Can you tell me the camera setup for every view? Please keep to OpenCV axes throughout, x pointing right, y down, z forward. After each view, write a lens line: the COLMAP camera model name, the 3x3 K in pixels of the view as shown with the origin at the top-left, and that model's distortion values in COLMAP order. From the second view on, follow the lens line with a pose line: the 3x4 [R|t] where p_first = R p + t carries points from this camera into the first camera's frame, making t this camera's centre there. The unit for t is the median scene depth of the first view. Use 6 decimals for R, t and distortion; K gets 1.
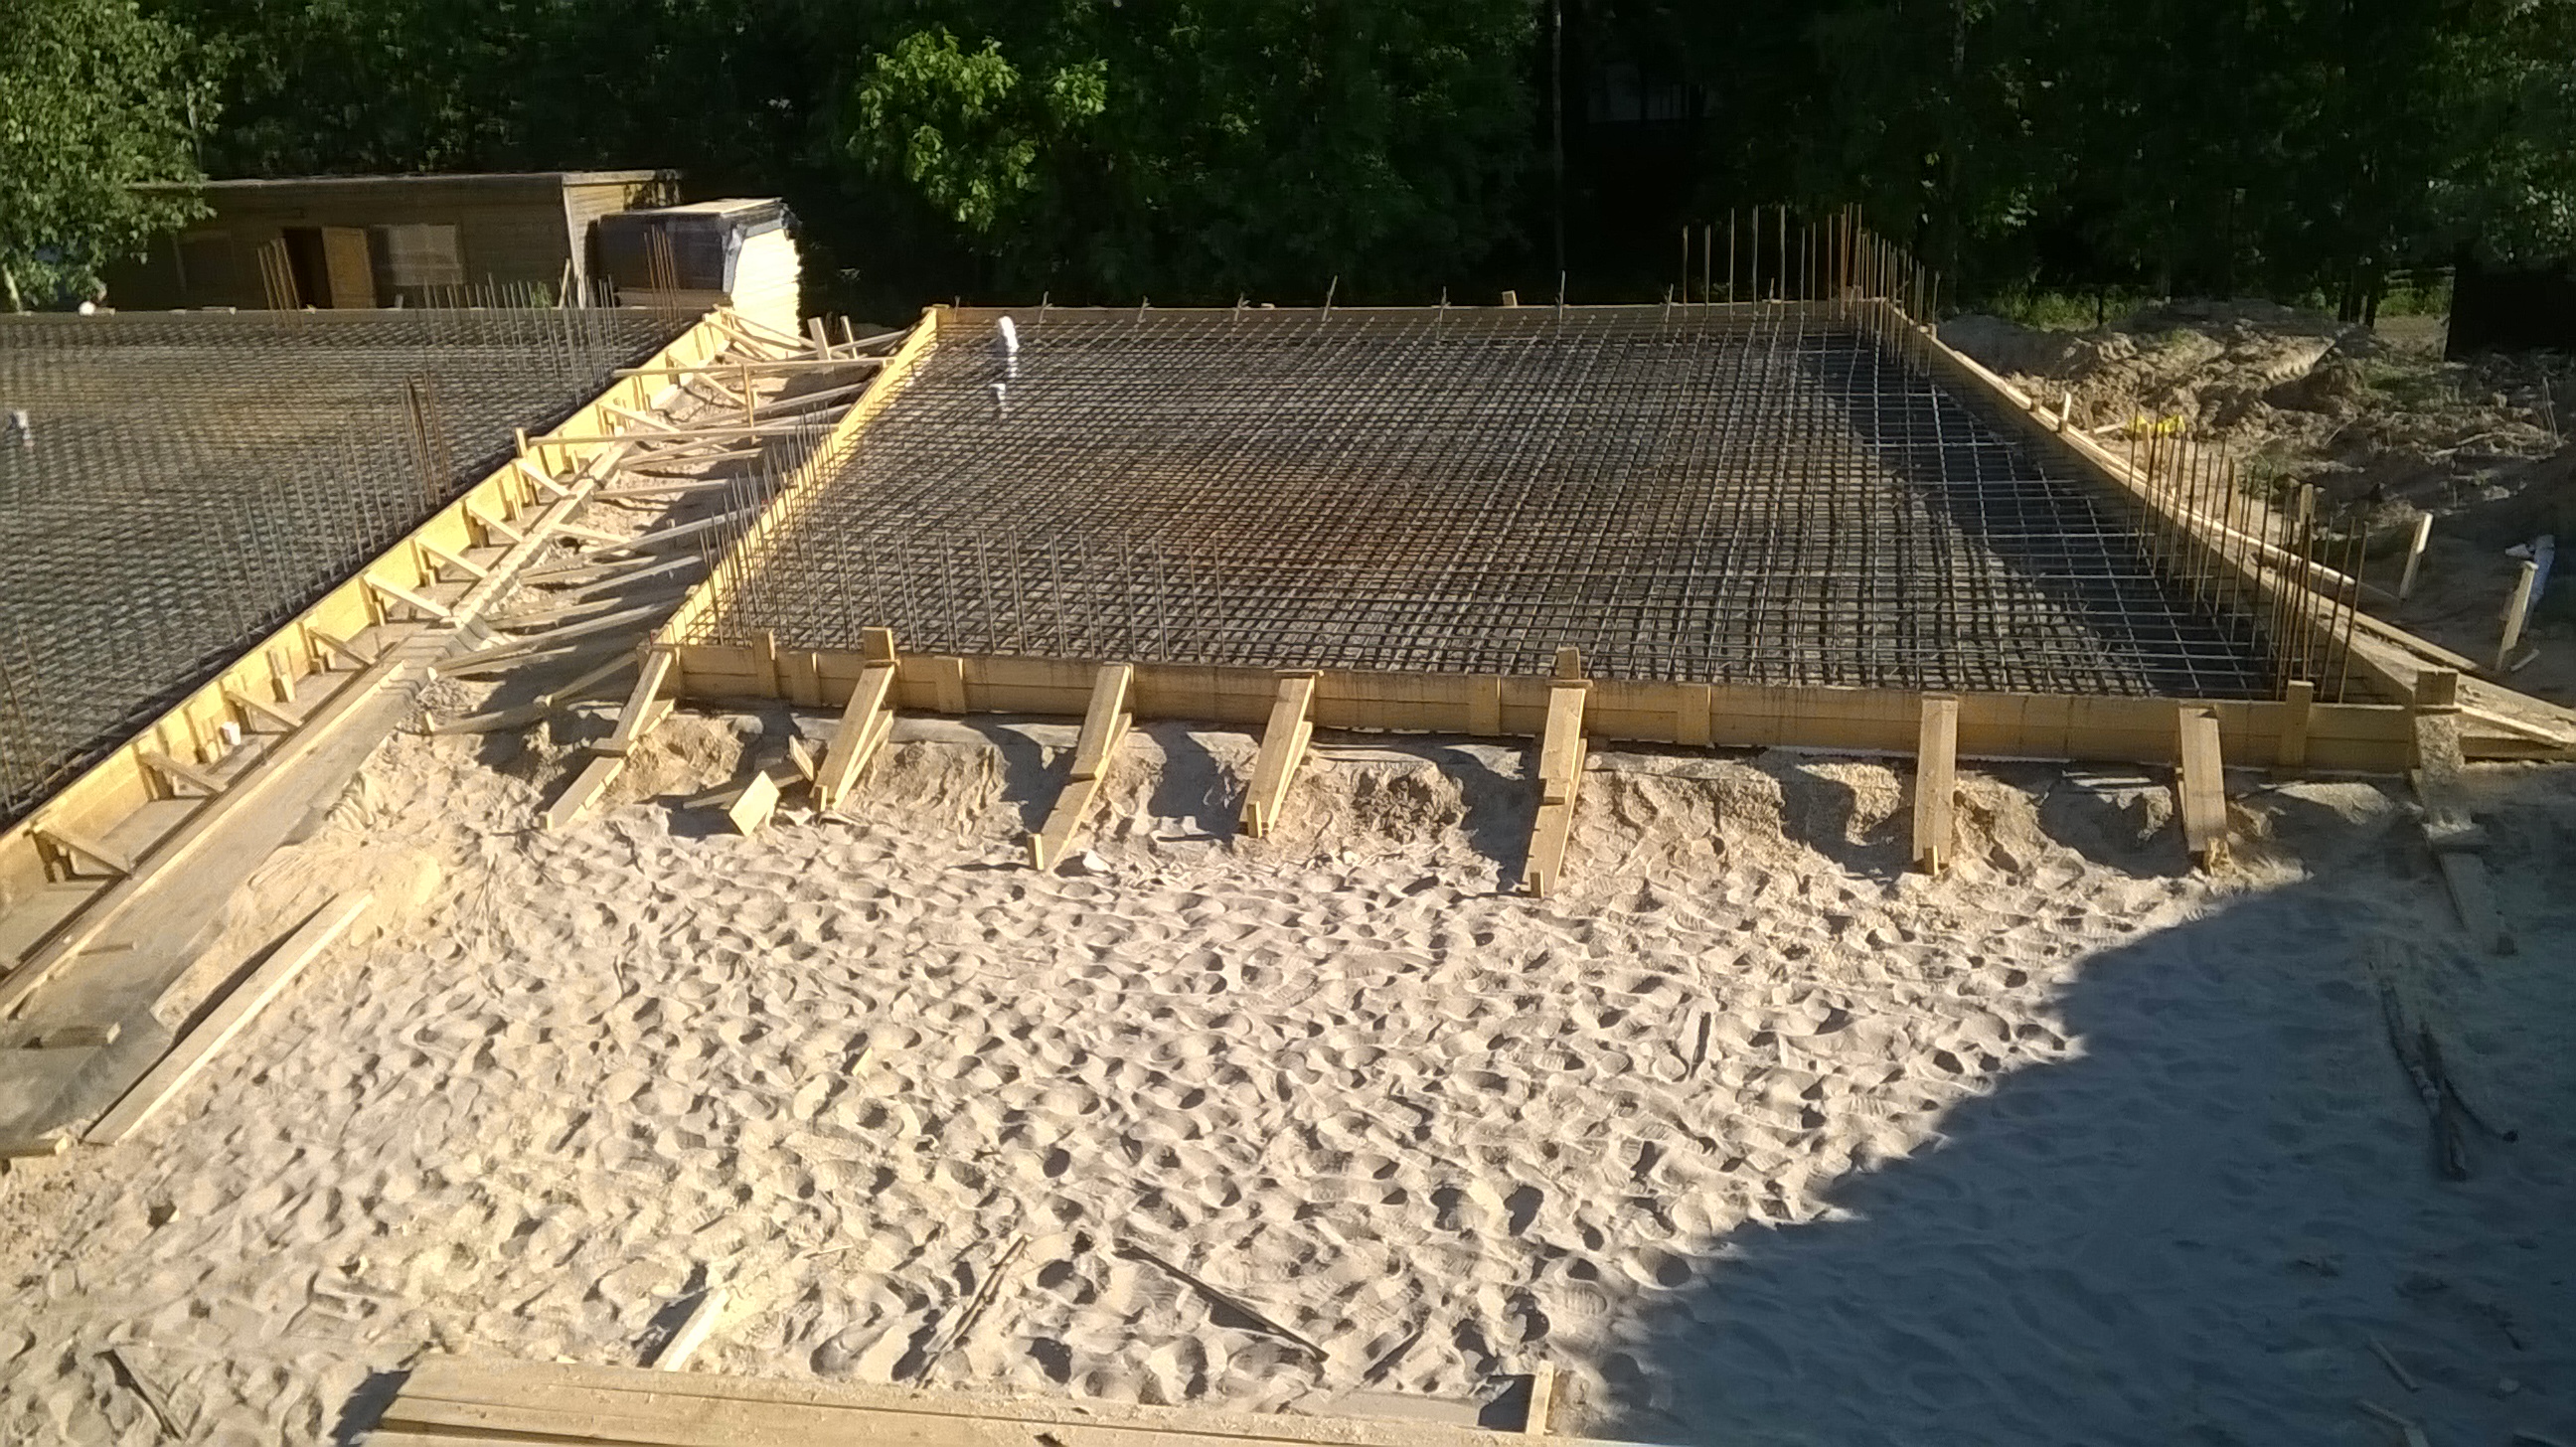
lens RADIAL K [[2285.5, 0, 1288.0], [0, 2285.5, 723.5], [0, 0, 1]] dist [0.147062, -0.367398]
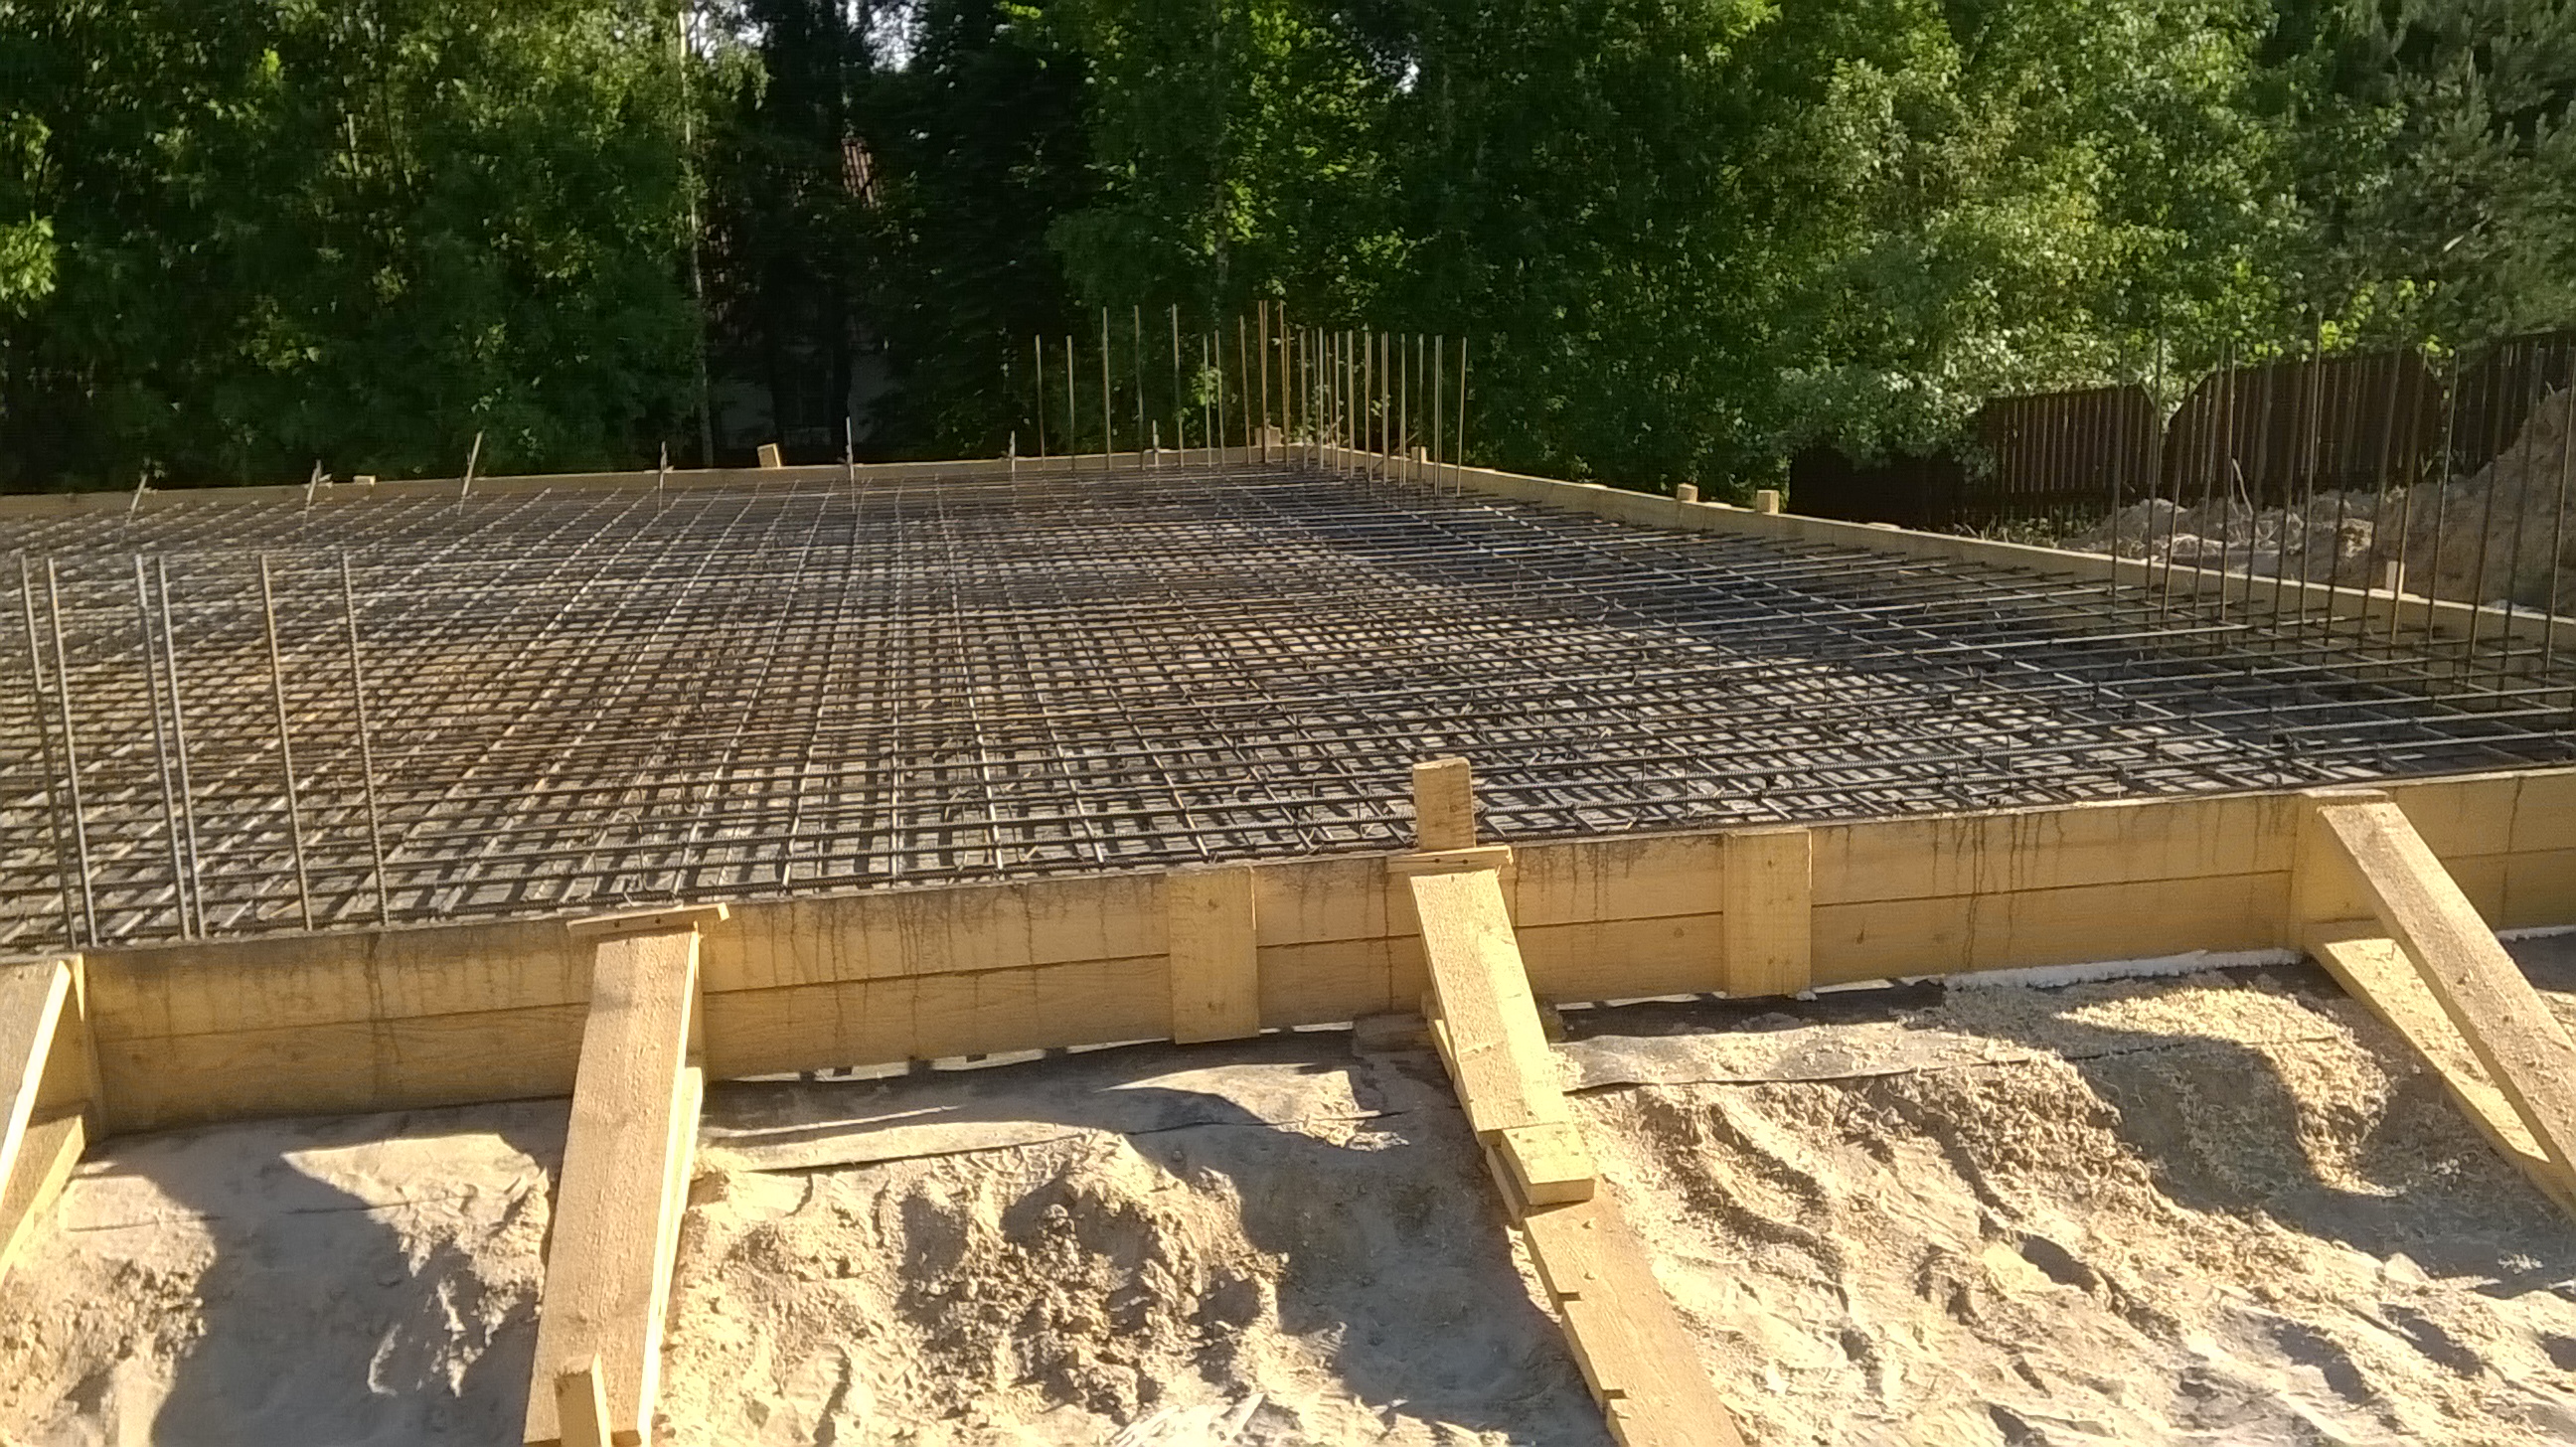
lens RADIAL K [[2285.5, 0, 1288.0], [0, 2285.5, 723.5], [0, 0, 1]] dist [0.147062, -0.367398]
pose [[0.924034, -0.065397, 0.376676, -0.034572], [0.131924, 0.979286, -0.153606, 0.013360], [-0.358828, 0.191630, 0.913521, 0.685269]]
